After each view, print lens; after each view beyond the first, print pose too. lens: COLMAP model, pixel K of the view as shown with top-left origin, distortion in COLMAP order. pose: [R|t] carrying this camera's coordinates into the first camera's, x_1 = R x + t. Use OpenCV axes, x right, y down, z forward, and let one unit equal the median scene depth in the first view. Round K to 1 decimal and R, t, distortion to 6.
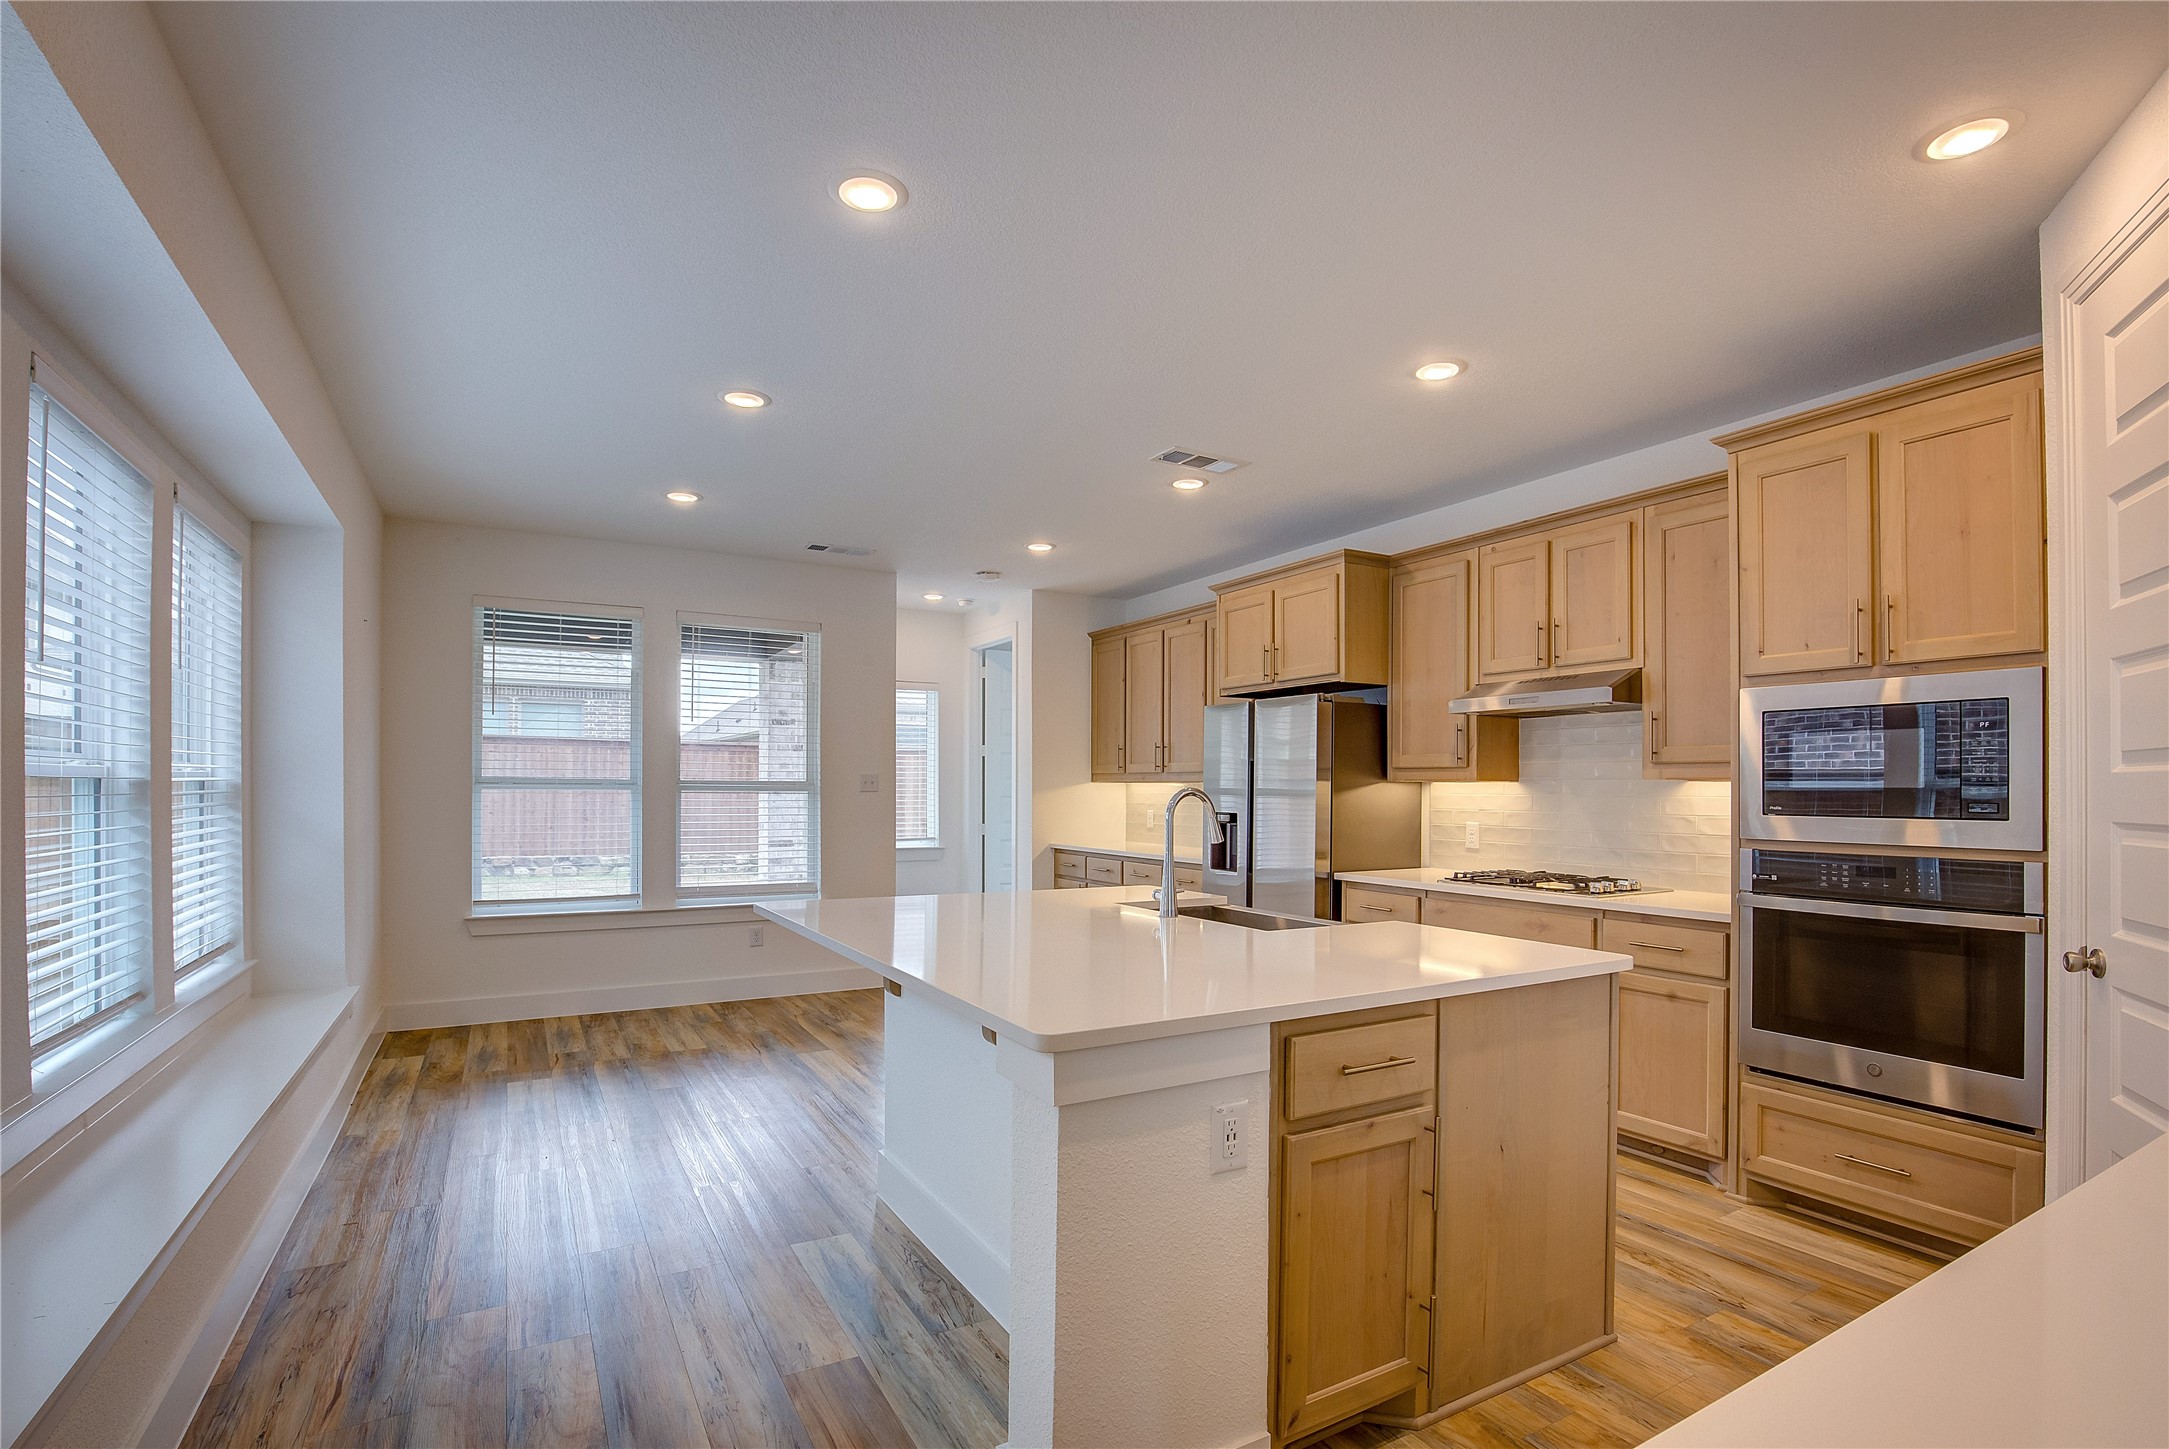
lens RADIAL K [[995.6, 0, 1098.7], [0, 995.6, 767.8], [0, 0, 1]] dist [-0.000333, 0.000185]
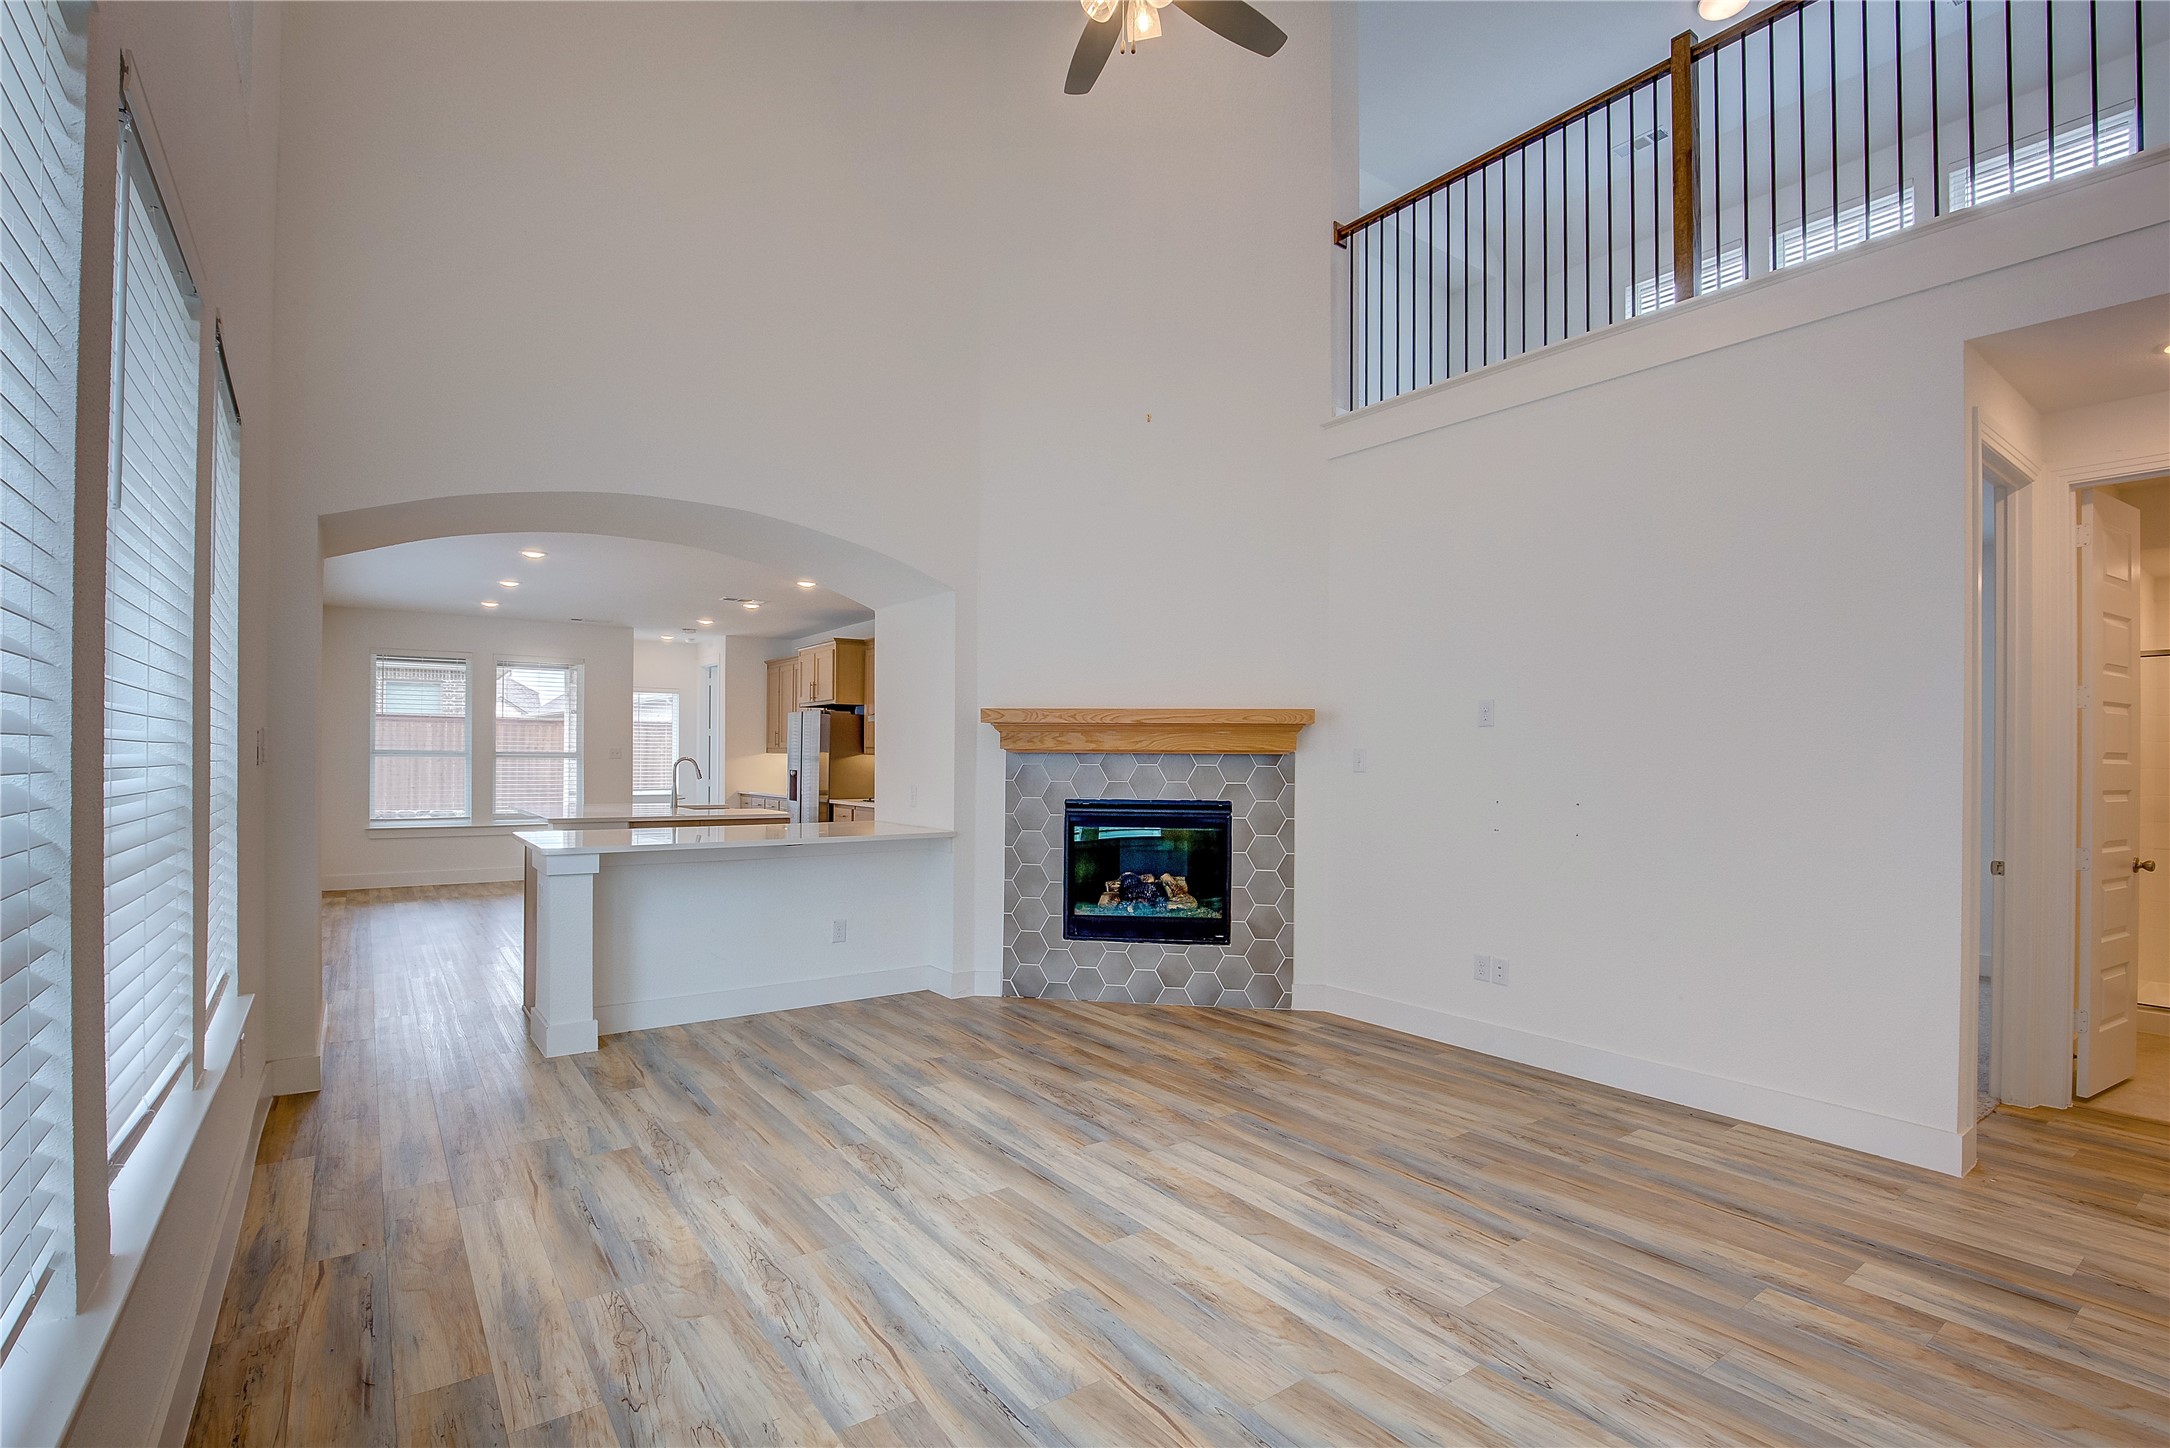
lens RADIAL K [[996.1, 0, 1082.5], [0, 996.1, 745.5], [0, 0, 1]] dist [-0.000333, 0.000185]
pose [[0.996244, 0.003181, 0.086538, 0.443318], [-0.004277, 0.999913, 0.012481, -0.023976], [-0.086490, -0.012804, 0.996170, -0.805502]]
